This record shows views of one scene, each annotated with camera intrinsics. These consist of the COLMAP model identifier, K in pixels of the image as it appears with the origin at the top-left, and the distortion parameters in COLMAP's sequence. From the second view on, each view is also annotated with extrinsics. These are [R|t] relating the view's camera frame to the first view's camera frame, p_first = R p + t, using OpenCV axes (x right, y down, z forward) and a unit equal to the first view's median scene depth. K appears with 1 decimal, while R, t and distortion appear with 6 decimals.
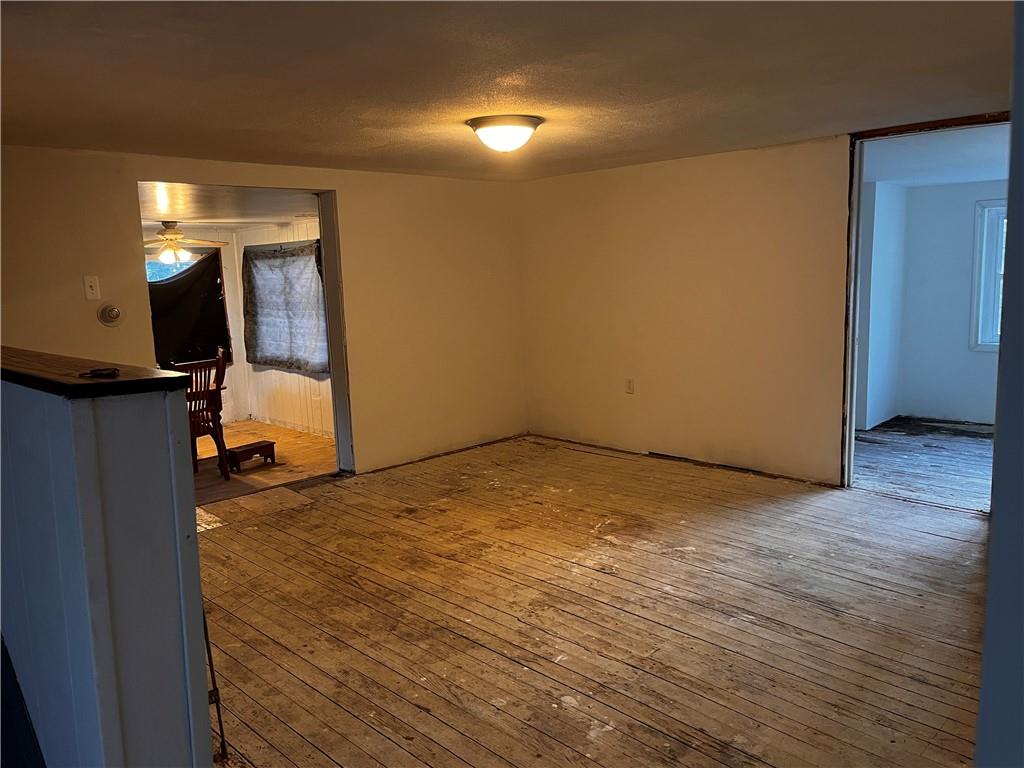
lens RADIAL K [[777.7, 0, 516.2], [0, 777.7, 386.3], [0, 0, 1]] dist [0.051458, -0.070554]
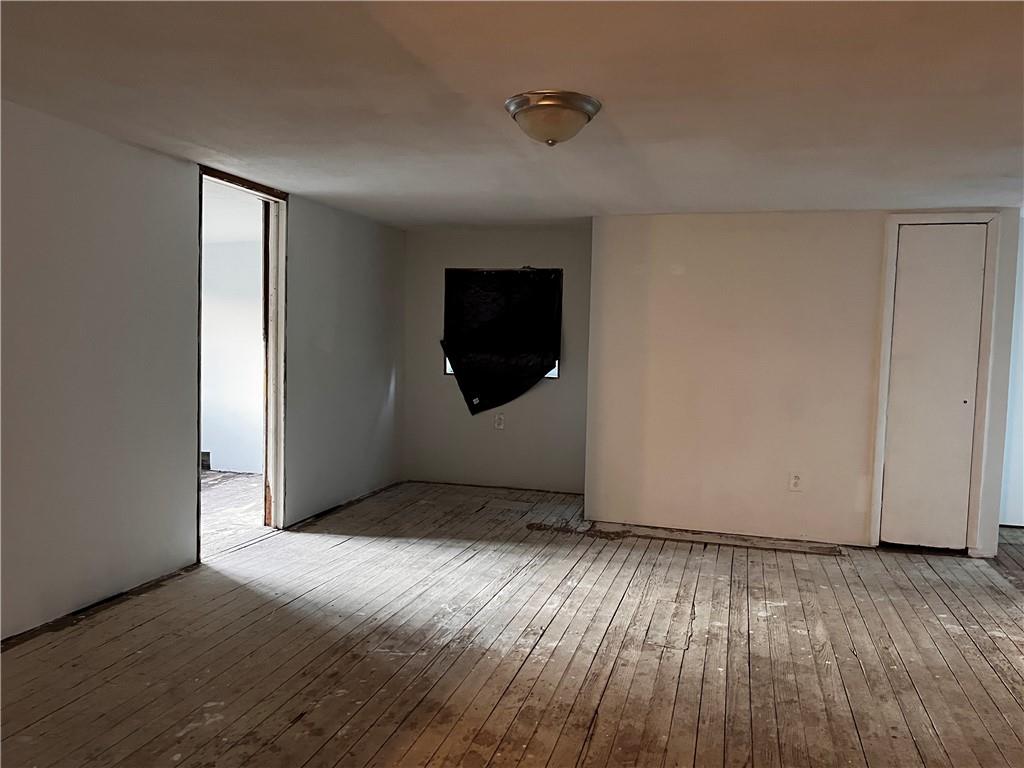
lens RADIAL K [[777.7, 0, 506.0], [0, 777.7, 387.3], [0, 0, 1]] dist [0.051458, -0.070554]
pose [[-0.480426, -0.036812, 0.876262, -0.731357], [0.124197, 0.986195, 0.109523, -0.169803], [-0.868197, 0.161447, -0.469222, 1.562828]]
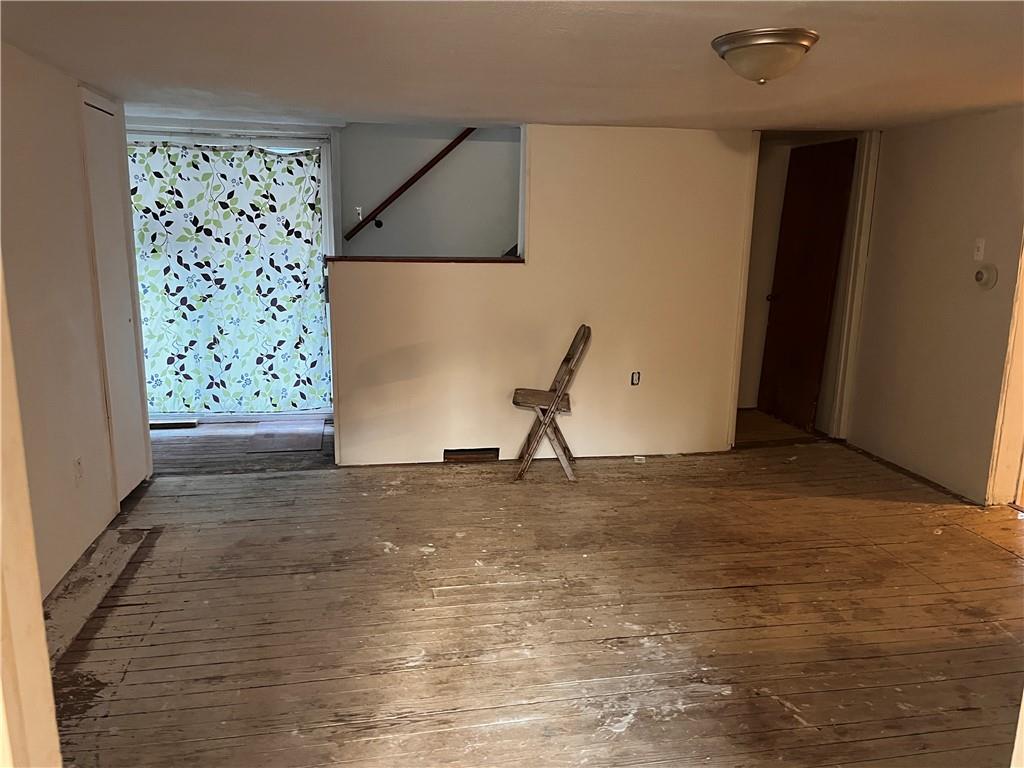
lens RADIAL K [[777.7, 0, 512.6], [0, 777.7, 382.3], [0, 0, 1]] dist [0.051458, -0.070554]
pose [[-0.560423, 0.184996, -0.807281, 0.823470], [-0.119835, 0.946364, 0.300059, -0.249391], [0.819491, 0.264901, -0.508195, 1.368119]]
